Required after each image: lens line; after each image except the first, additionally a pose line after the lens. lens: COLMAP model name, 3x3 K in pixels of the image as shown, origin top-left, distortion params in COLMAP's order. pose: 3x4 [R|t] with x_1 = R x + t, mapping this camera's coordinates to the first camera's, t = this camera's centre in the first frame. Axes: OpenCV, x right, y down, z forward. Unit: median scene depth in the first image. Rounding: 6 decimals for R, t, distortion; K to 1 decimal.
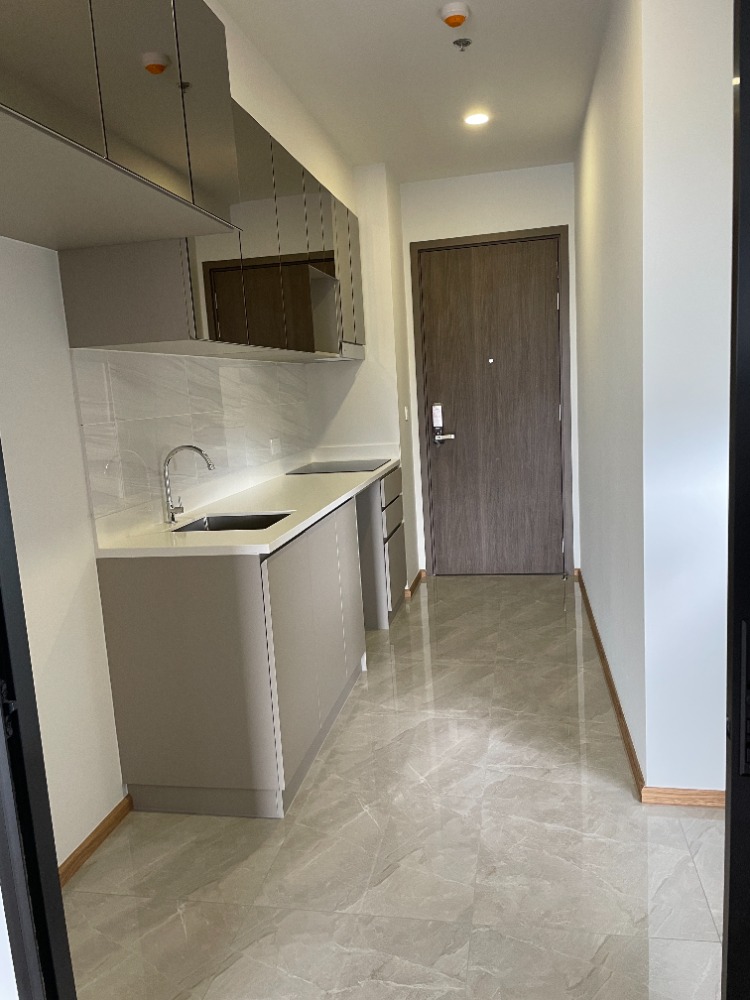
lens RADIAL K [[761.4, 0, 368.6], [0, 761.4, 511.5], [0, 0, 1]] dist [0.097448, -0.136590]
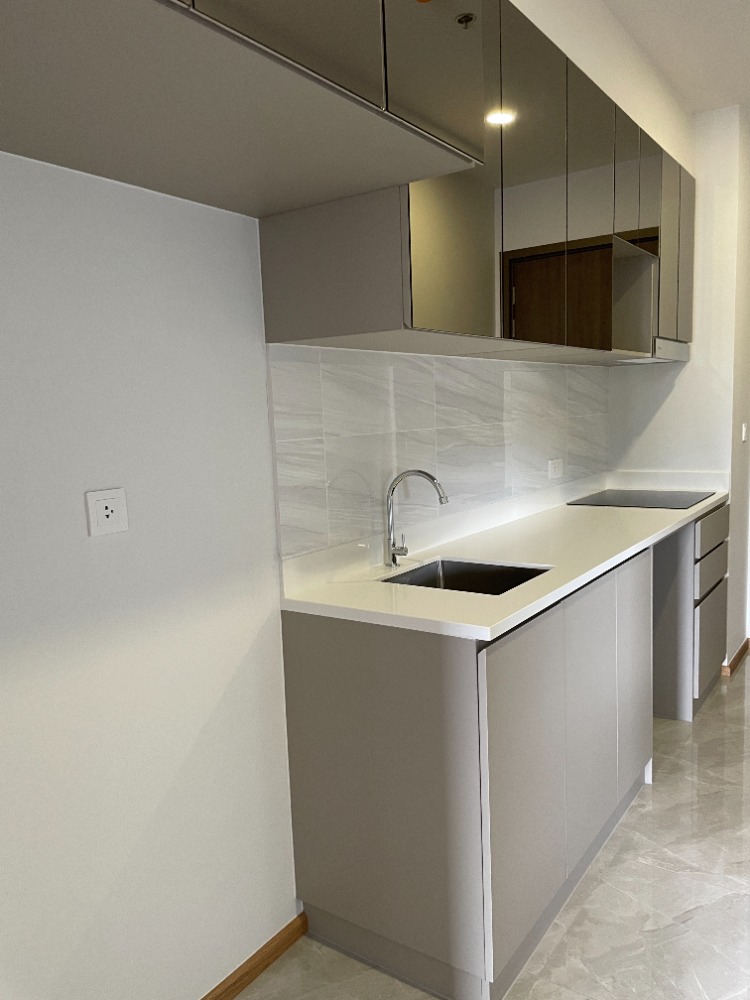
lens RADIAL K [[761.4, 0, 368.6], [0, 761.4, 511.5], [0, 0, 1]] dist [0.097448, -0.136590]
pose [[0.917657, 0.078549, -0.389533, 0.017291], [-0.082001, 0.996602, 0.007785, -0.036325], [0.388820, 0.024798, 0.920980, 0.212300]]
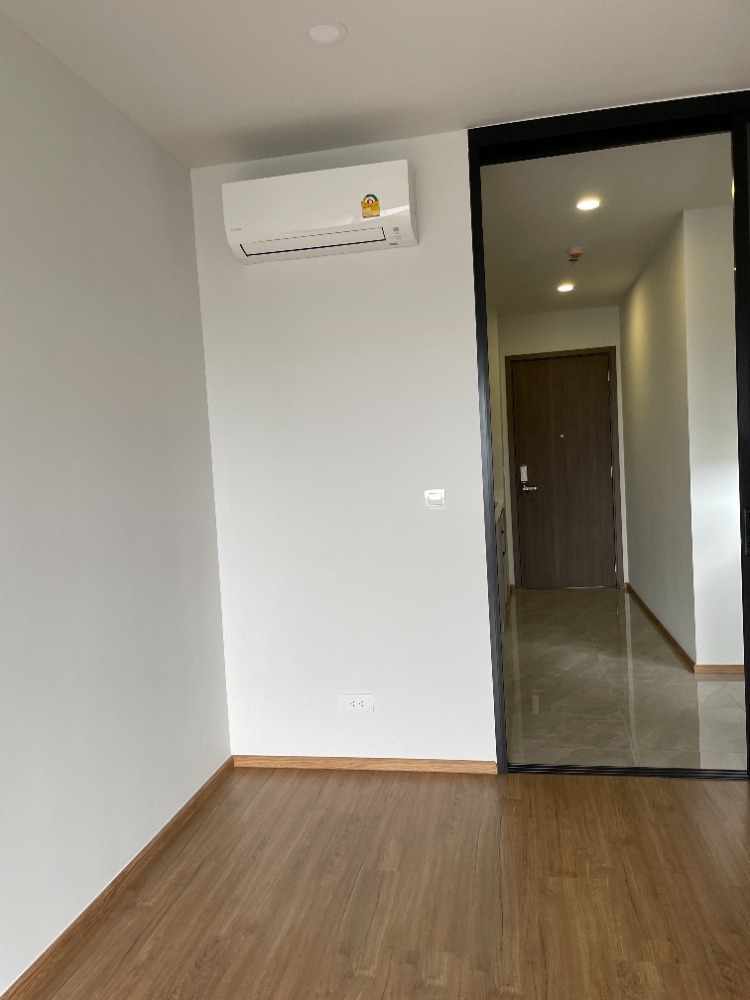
lens RADIAL K [[761.4, 0, 368.6], [0, 761.4, 511.5], [0, 0, 1]] dist [0.097448, -0.136590]
pose [[0.999989, 0.004426, 0.001631, -0.291510], [-0.004249, 0.995386, -0.095854, 0.118833], [-0.002048, 0.095846, 0.995394, -0.590530]]
